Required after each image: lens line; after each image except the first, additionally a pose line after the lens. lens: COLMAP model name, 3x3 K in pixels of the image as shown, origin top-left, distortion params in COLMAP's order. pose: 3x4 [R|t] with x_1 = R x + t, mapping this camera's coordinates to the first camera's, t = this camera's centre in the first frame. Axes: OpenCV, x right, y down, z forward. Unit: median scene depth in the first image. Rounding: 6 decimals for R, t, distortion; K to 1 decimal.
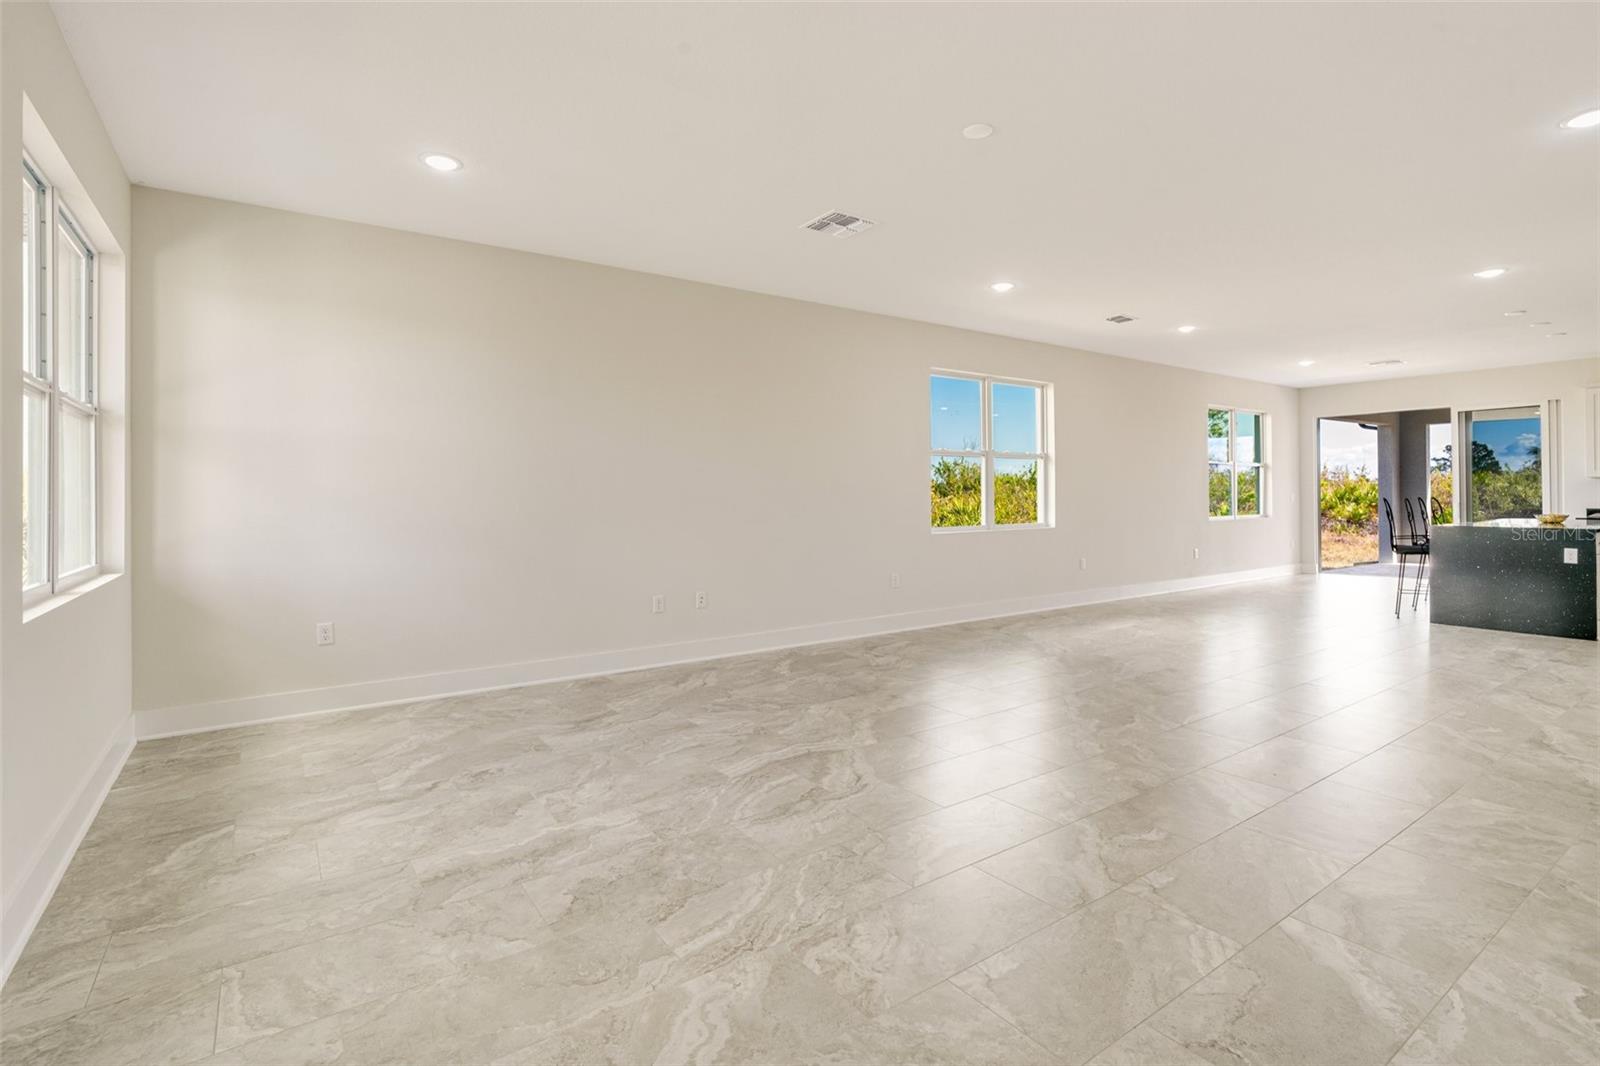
lens RADIAL K [[760.0, 0, 800.3], [0, 760.0, 491.3], [0, 0, 1]] dist [-0.017402, 0.006914]
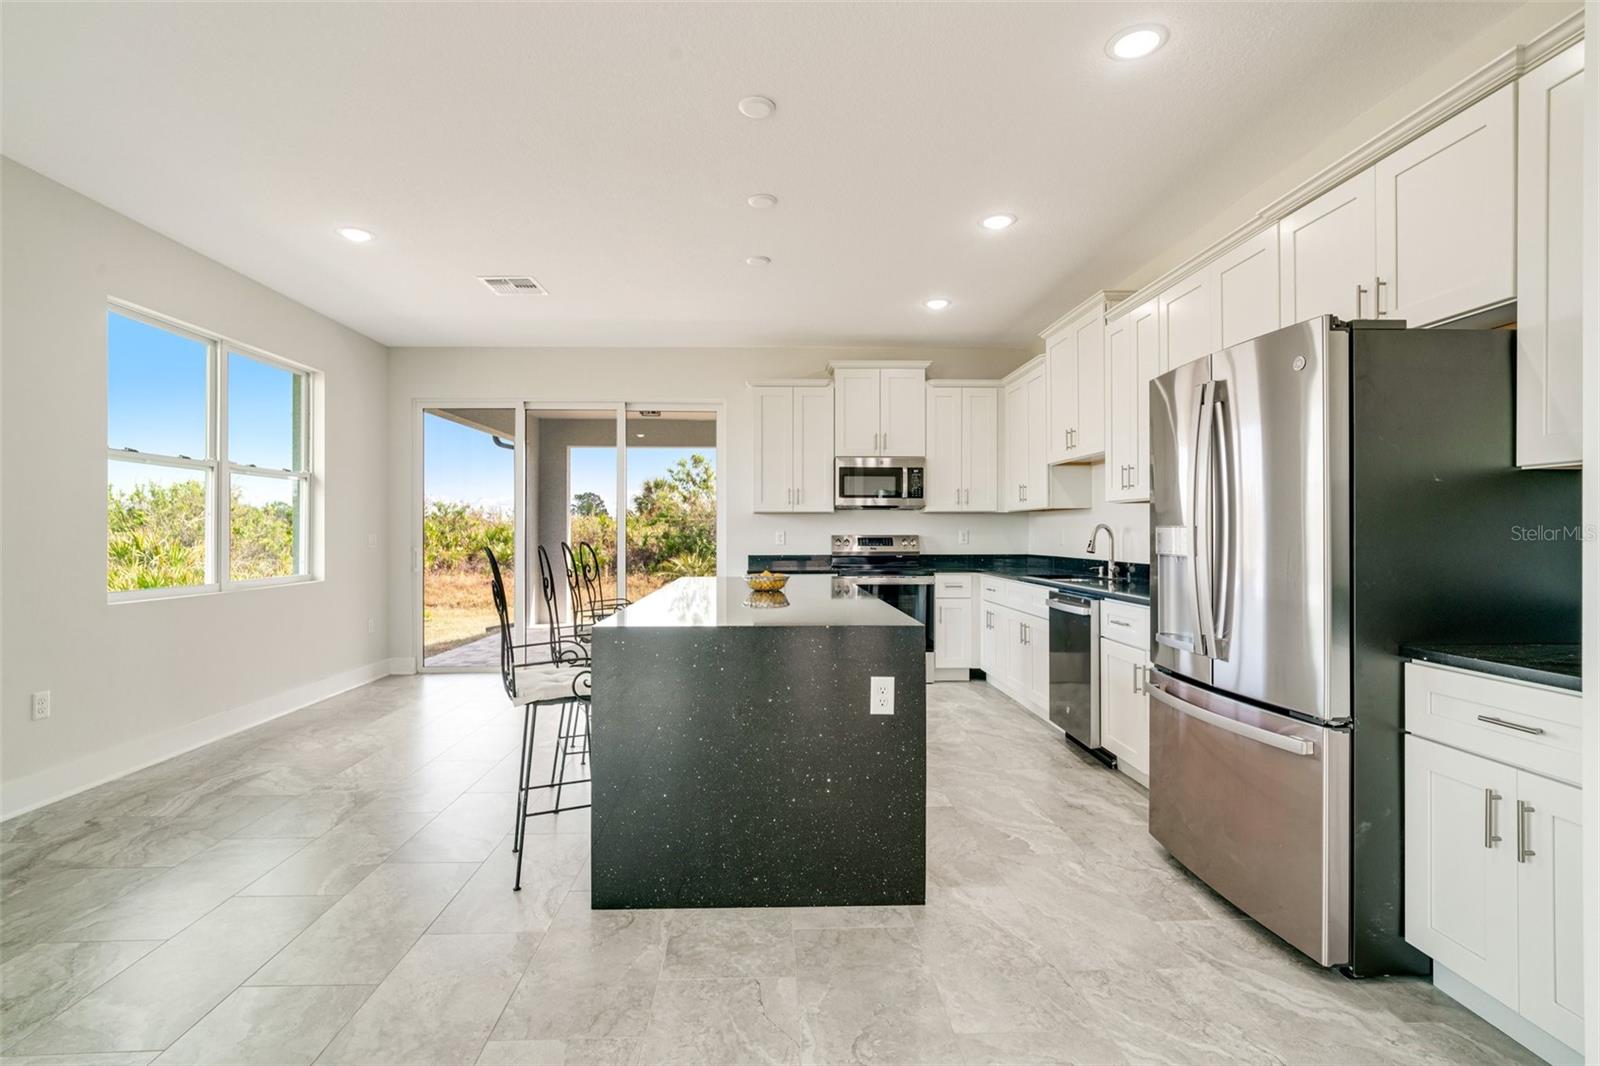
lens RADIAL K [[756.2, 0, 789.9], [0, 756.2, 527.6], [0, 0, 1]] dist [-0.018251, 0.009497]
pose [[0.550758, 0.009025, 0.834616, 1.192137], [-0.005368, 0.999959, -0.007271, 0.002404], [-0.834648, -0.000476, 0.550784, 1.467485]]
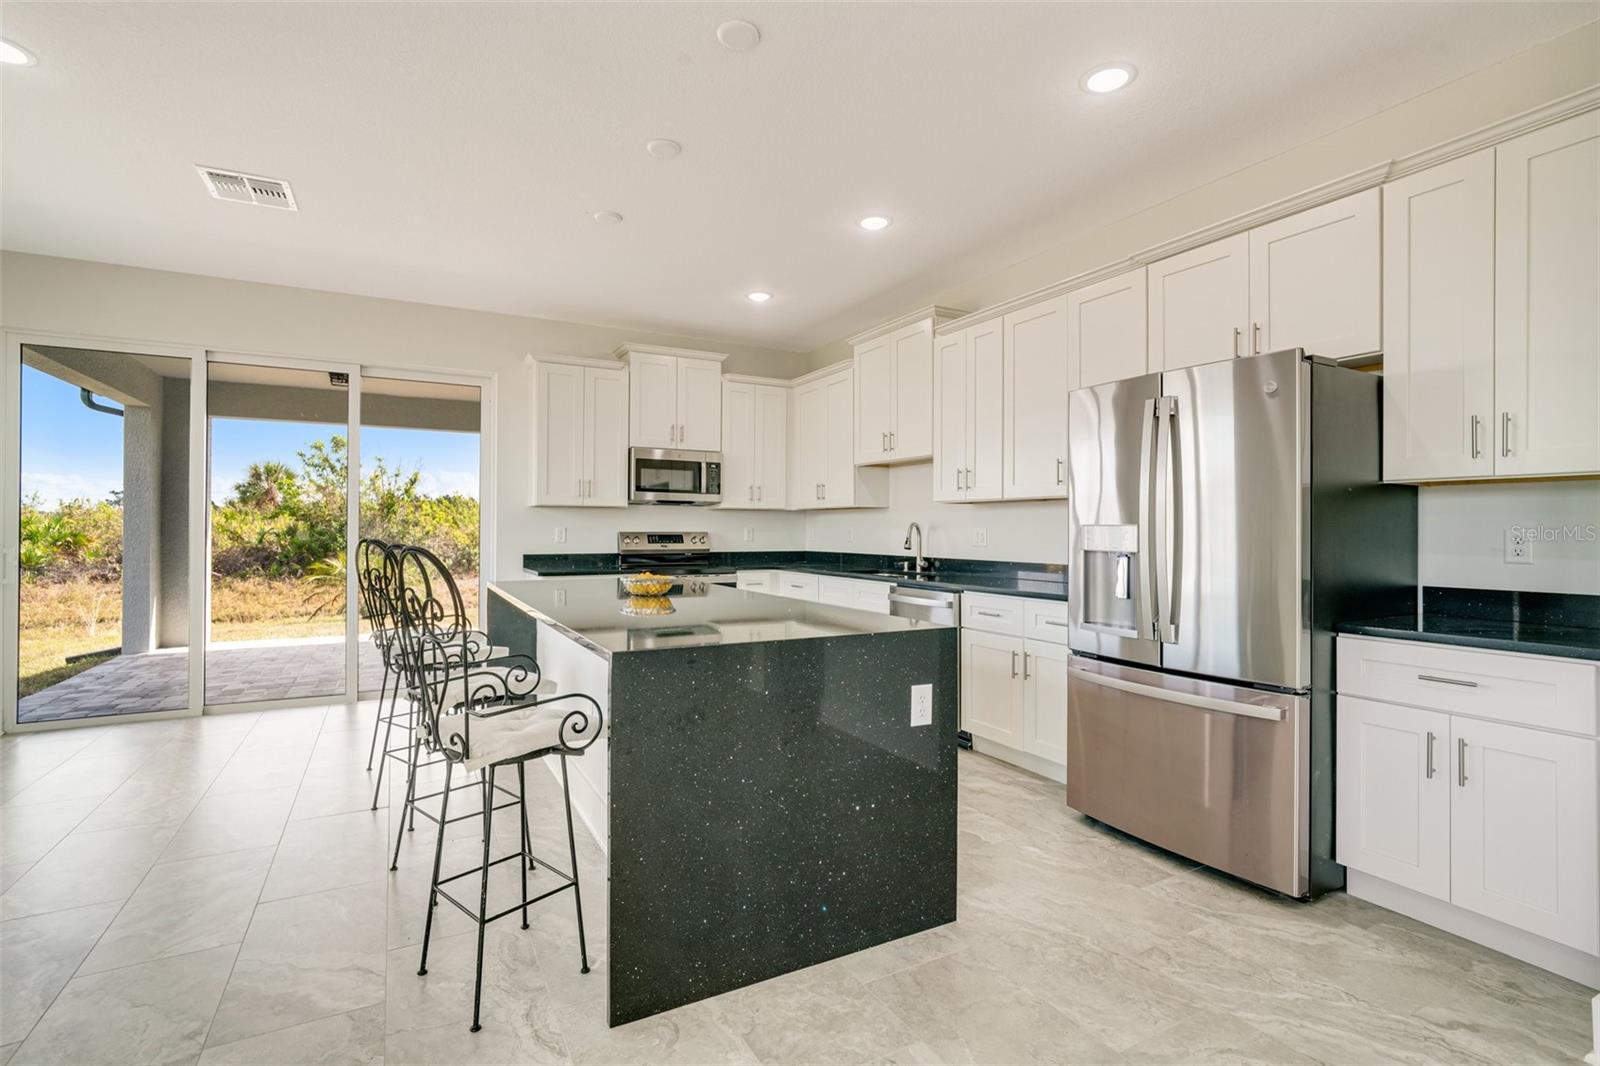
lens RADIAL K [[745.0, 0, 792.7], [0, 745.0, 524.3], [0, 0, 1]] dist [-0.018727, 0.008979]
pose [[0.121597, 0.012644, 0.992499, 1.175755], [-0.009353, 0.999889, -0.011592, 0.005703], [-0.992536, -0.007874, 0.121702, 1.814797]]
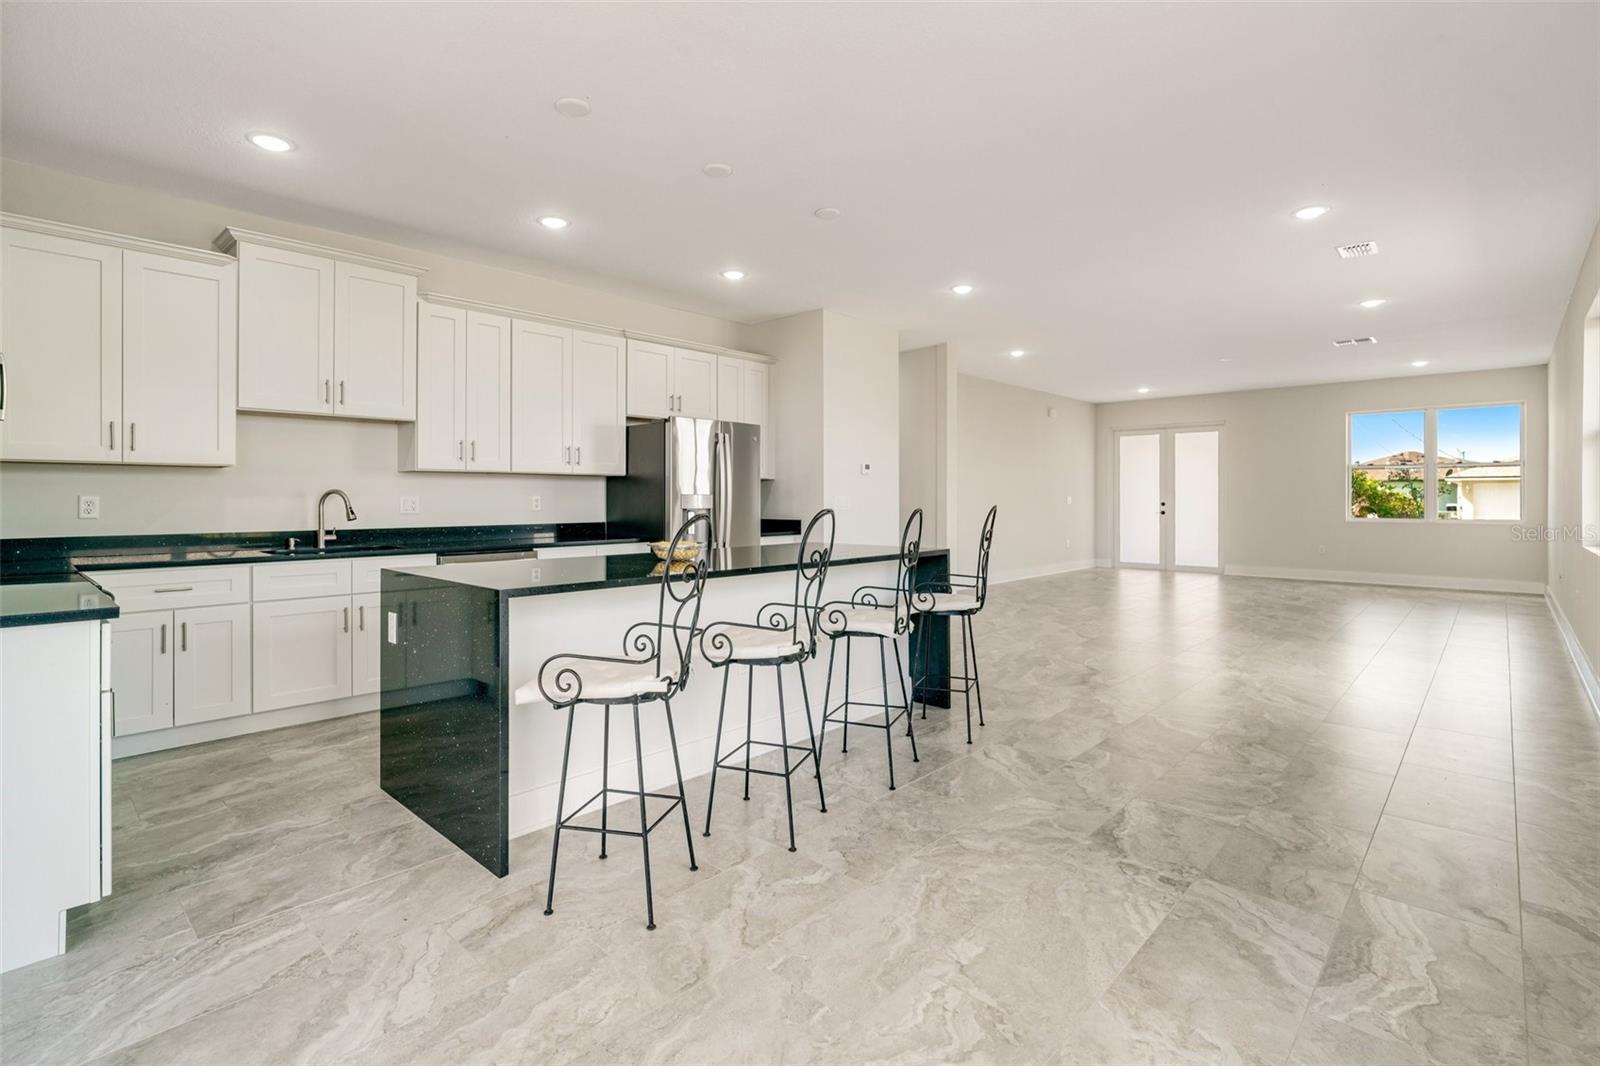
lens RADIAL K [[741.2, 0, 789.7], [0, 741.2, 501.4], [0, 0, 1]] dist [-0.015546, 0.000860]
pose [[-0.981340, 0.007636, -0.192130, 2.158234], [0.007830, 0.999969, -0.000253, 0.009651], [0.192122, -0.001753, -0.981369, 3.138640]]
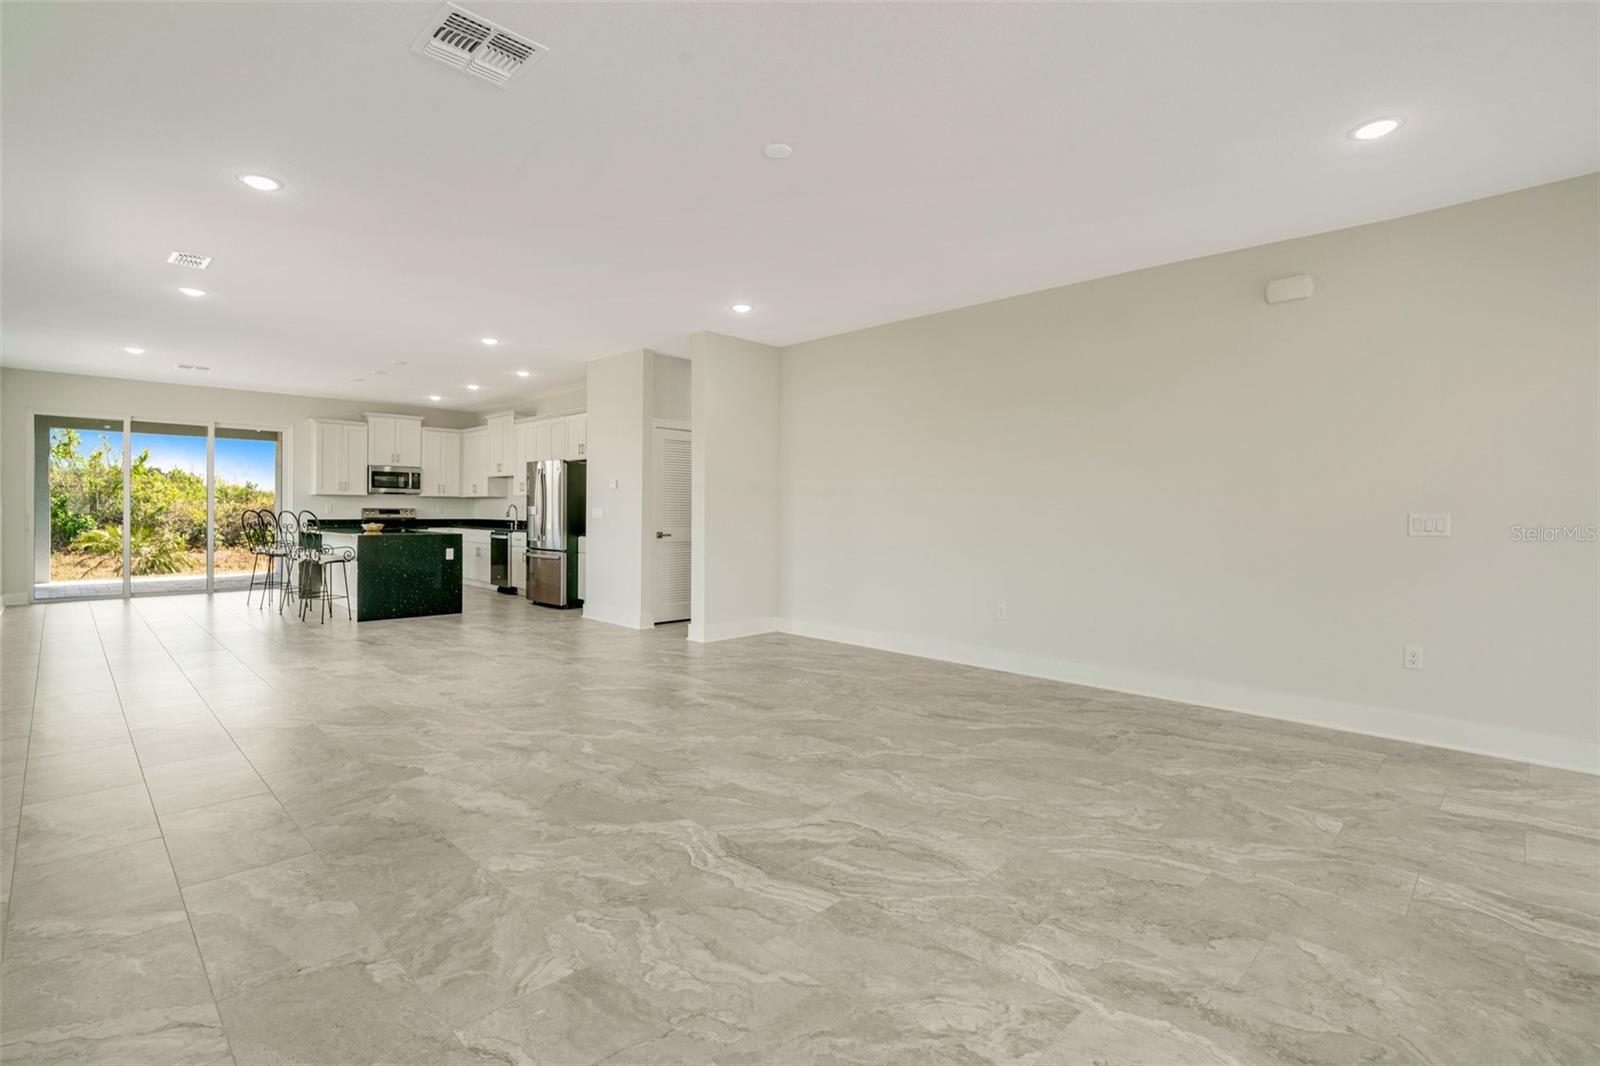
lens RADIAL K [[745.0, 0, 792.7], [0, 745.0, 524.3], [0, 0, 1]] dist [-0.018727, 0.008979]
pose [[-0.167851, -0.014248, 0.985709, -0.724292], [-0.014291, 0.999826, 0.012018, 0.012376], [-0.985709, -0.012069, -0.168026, 1.093528]]
